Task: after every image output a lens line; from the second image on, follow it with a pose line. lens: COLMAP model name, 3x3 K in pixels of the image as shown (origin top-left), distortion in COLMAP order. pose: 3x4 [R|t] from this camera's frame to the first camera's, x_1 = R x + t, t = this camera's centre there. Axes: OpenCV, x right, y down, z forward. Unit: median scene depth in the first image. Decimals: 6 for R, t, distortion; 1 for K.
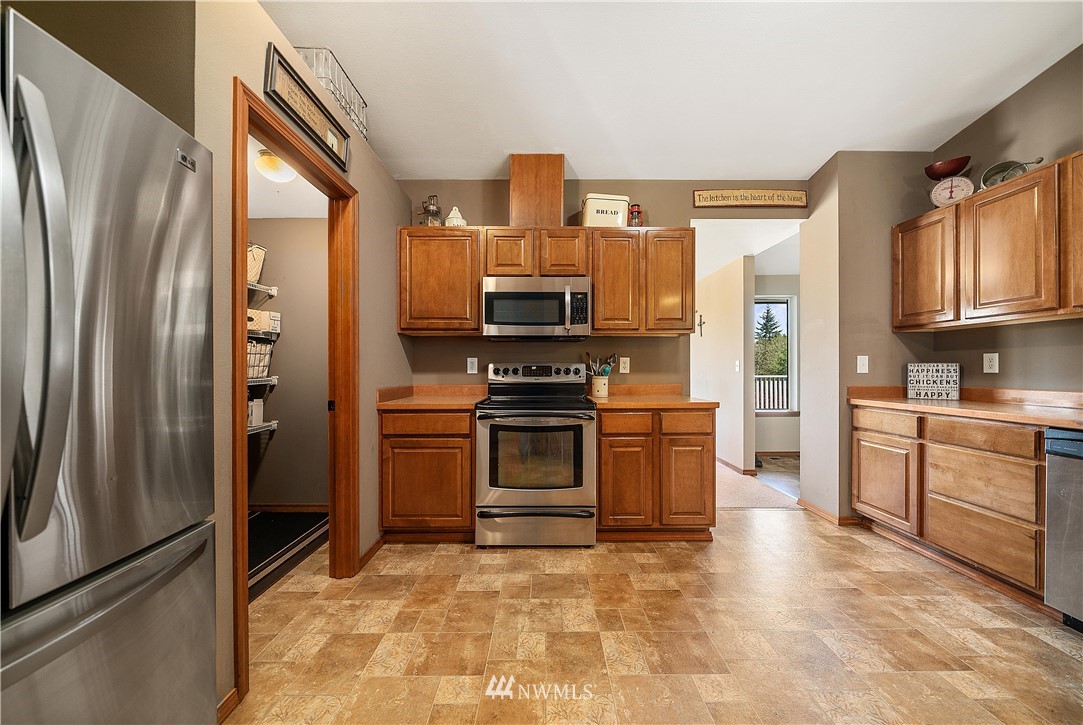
lens RADIAL K [[378.1, 0, 544.2], [0, 378.1, 369.5], [0, 0, 1]] dist [-0.004755, -0.000145]
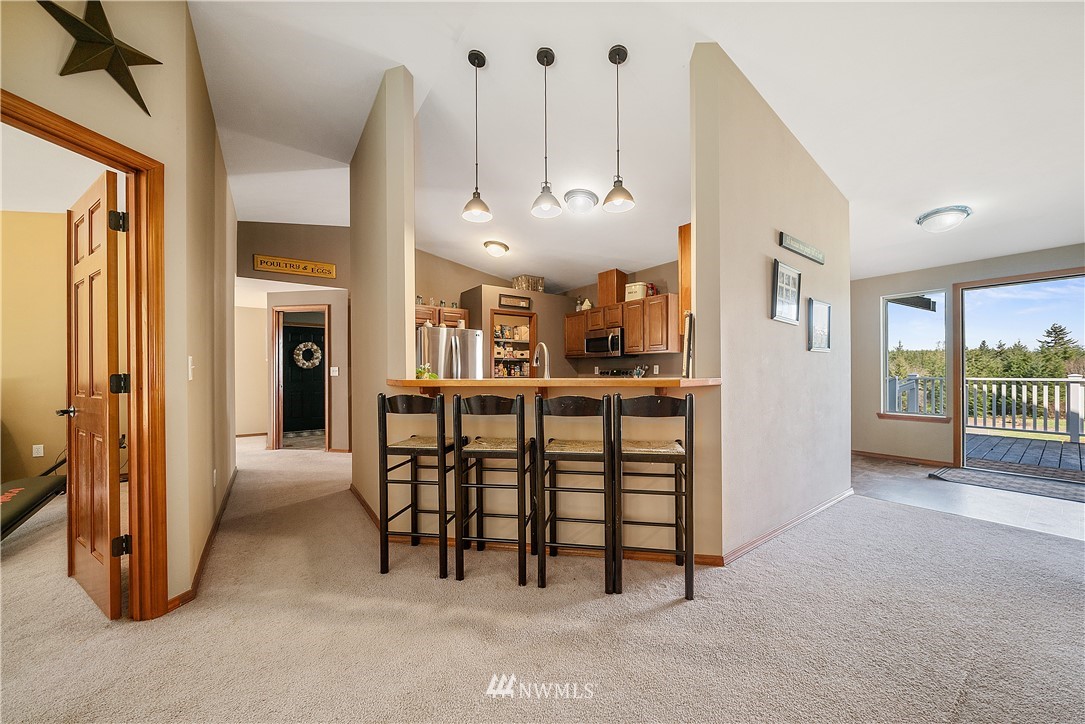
lens RADIAL K [[387.3, 0, 535.1], [0, 387.3, 372.9], [0, 0, 1]] dist [-0.000011, -0.000010]
pose [[0.553537, -0.000751, -0.832824, 1.716610], [0.007048, 0.999968, 0.003783, -0.008661], [0.832795, -0.007964, 0.553524, -0.590519]]
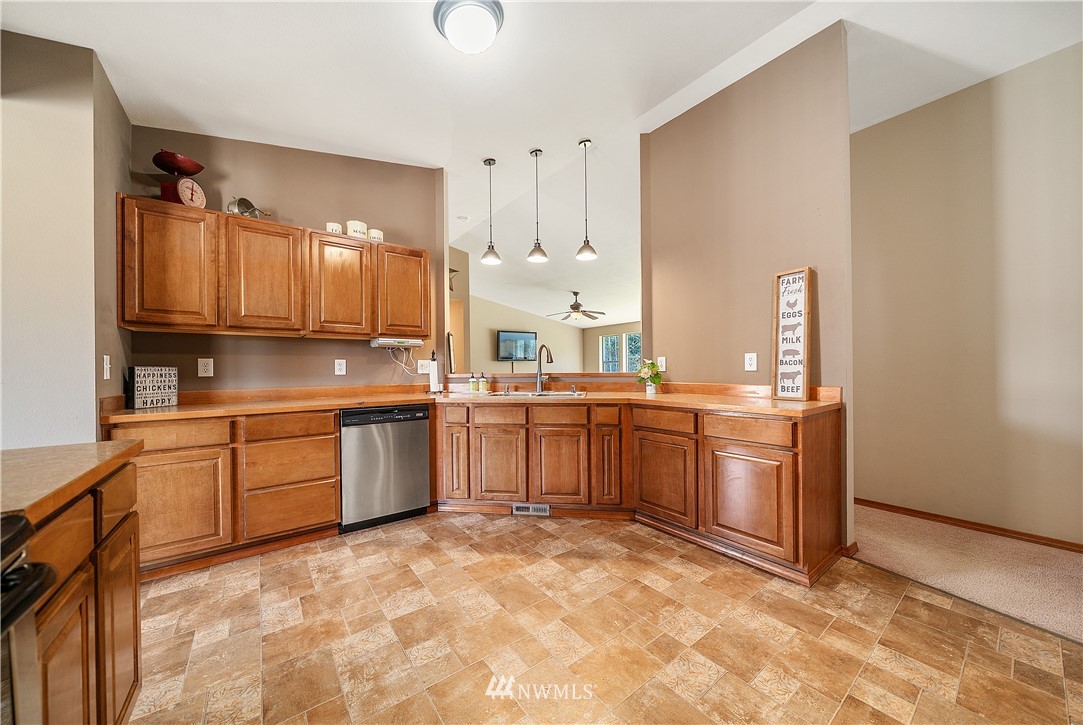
lens RADIAL K [[376.5, 0, 544.1], [0, 376.5, 368.8], [0, 0, 1]] dist [-0.000529, -0.000044]
pose [[-0.603972, 0.008156, 0.796964, -0.254219], [0.010824, 0.999939, -0.002031, -0.000538], [-0.796932, 0.007399, -0.604023, 0.835531]]
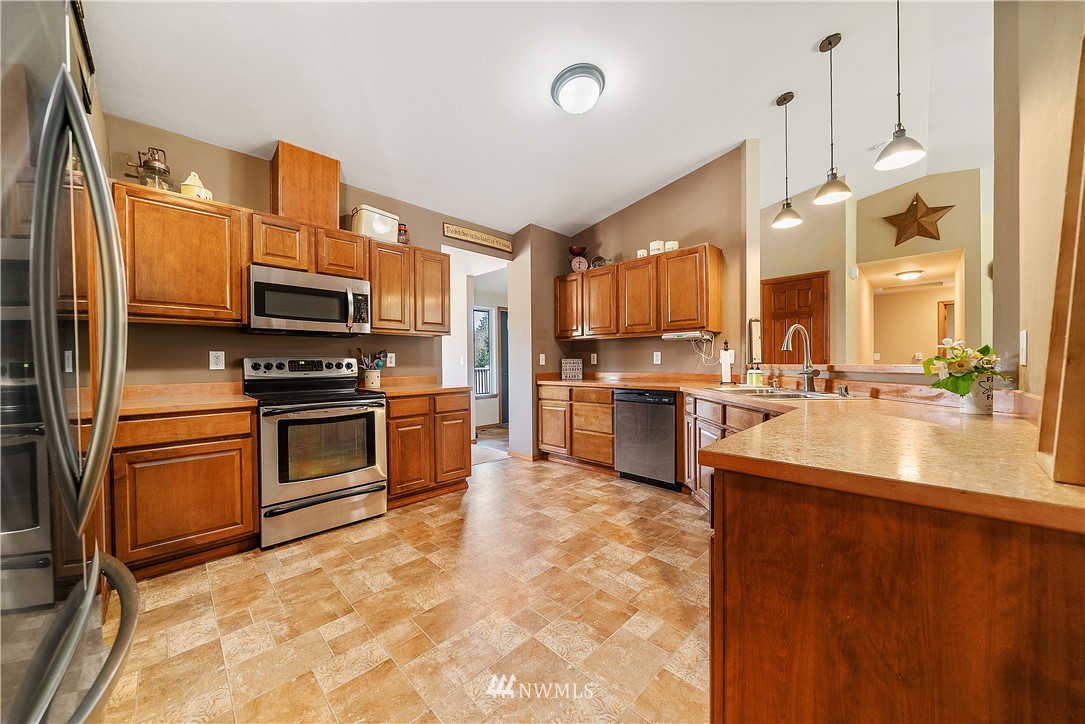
lens RADIAL K [[380.4, 0, 545.7], [0, 380.4, 365.9], [0, 0, 1]] dist [-0.000478, -0.000073]
pose [[0.706054, -0.011032, 0.708072, -0.330914], [0.007522, 0.999939, 0.008079, 0.001144], [-0.708118, -0.000378, 0.706094, -0.179860]]
